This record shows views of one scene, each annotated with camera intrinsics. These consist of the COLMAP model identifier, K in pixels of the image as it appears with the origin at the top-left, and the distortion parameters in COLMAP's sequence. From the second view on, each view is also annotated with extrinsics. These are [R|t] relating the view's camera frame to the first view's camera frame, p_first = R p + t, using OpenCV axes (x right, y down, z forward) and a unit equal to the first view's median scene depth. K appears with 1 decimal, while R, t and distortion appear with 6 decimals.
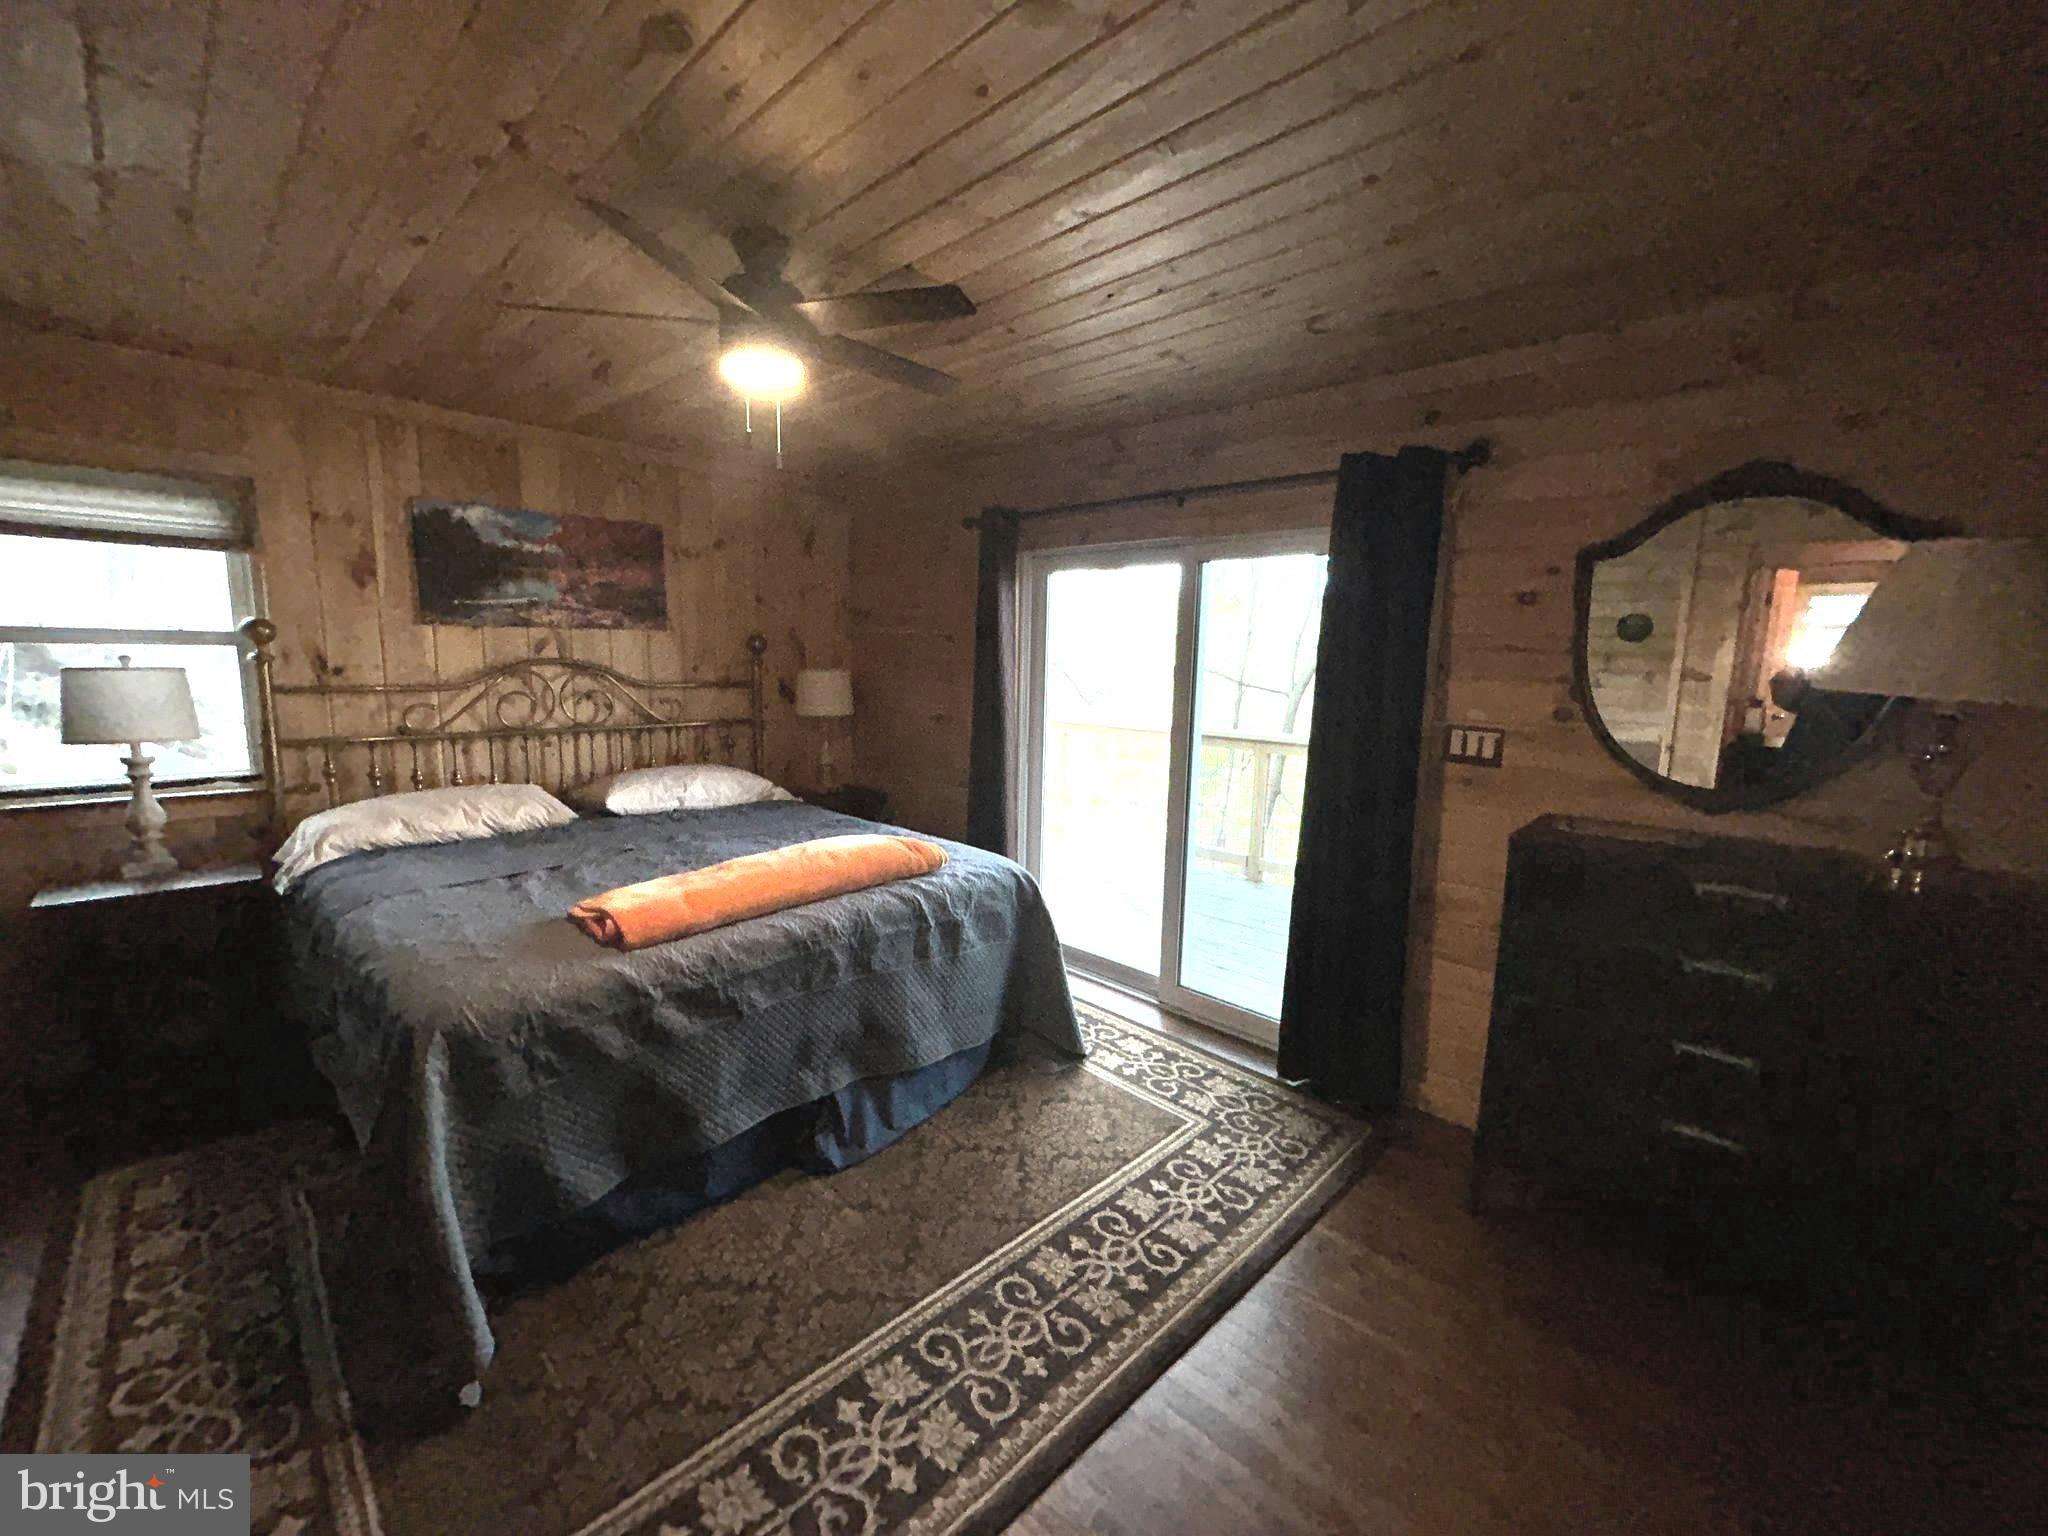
lens RADIAL K [[821.5, 0, 1009.9], [0, 821.5, 777.1], [0, 0, 1]] dist [-0.002401, 0.001478]
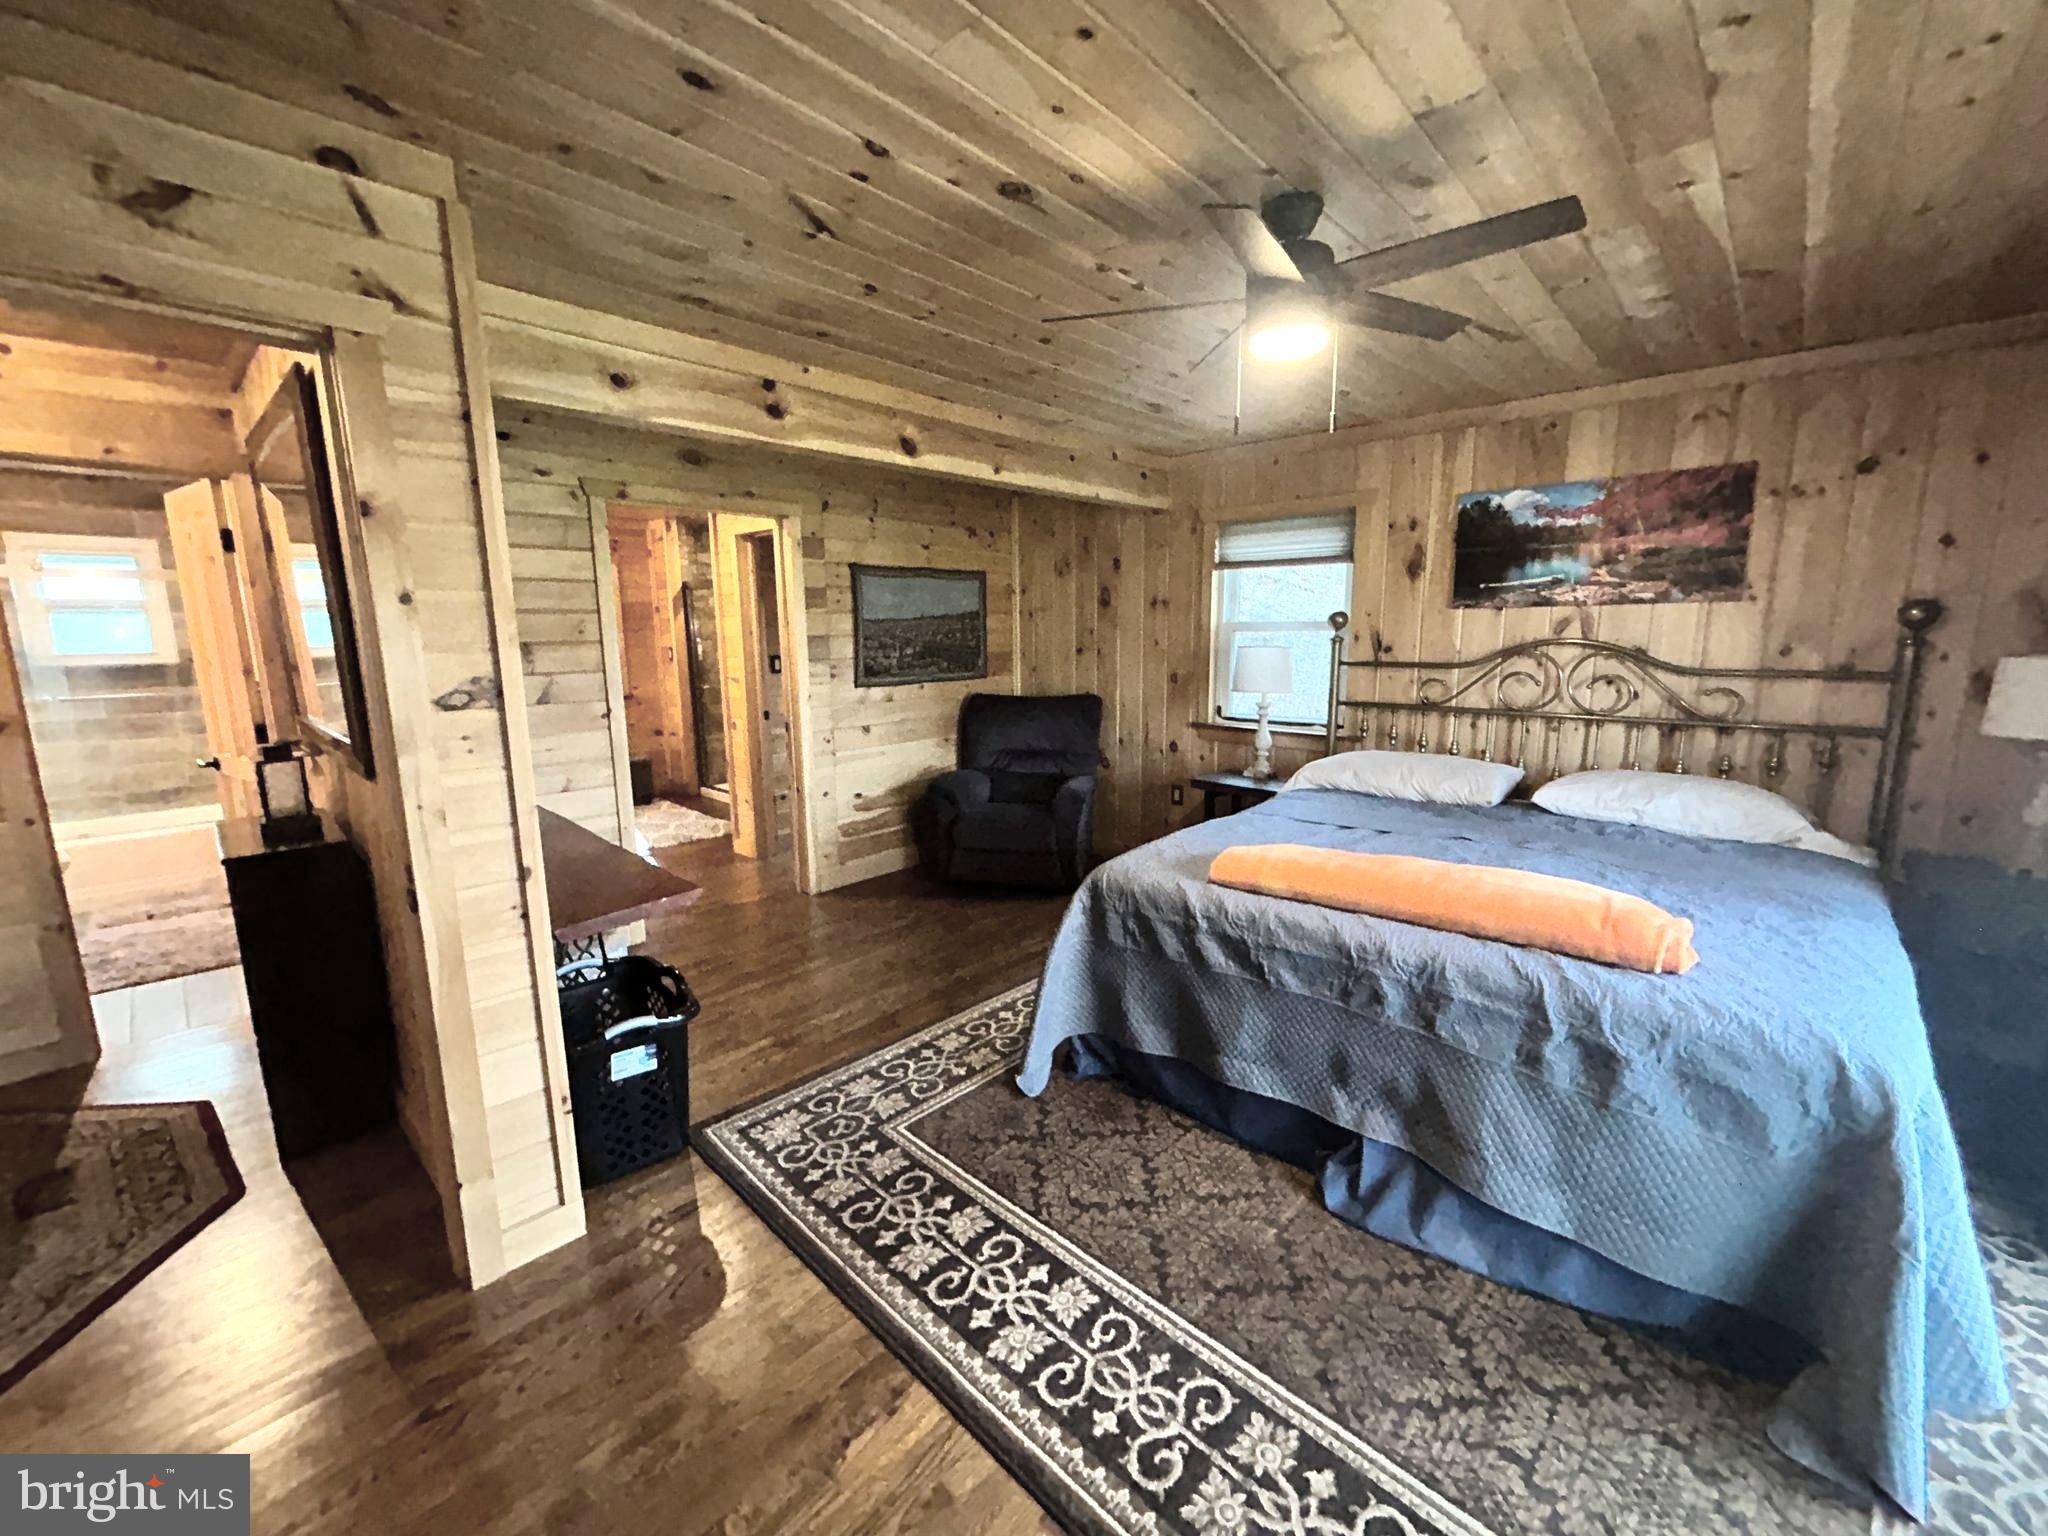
lens RADIAL K [[821.5, 0, 1022.0], [0, 821.5, 766.8], [0, 0, 1]] dist [-0.002401, 0.001478]
pose [[0.023530, 0.149166, -0.988532, 0.602400], [-0.139727, 0.979591, 0.144491, -0.078075], [0.989910, 0.134725, 0.043892, 0.573287]]
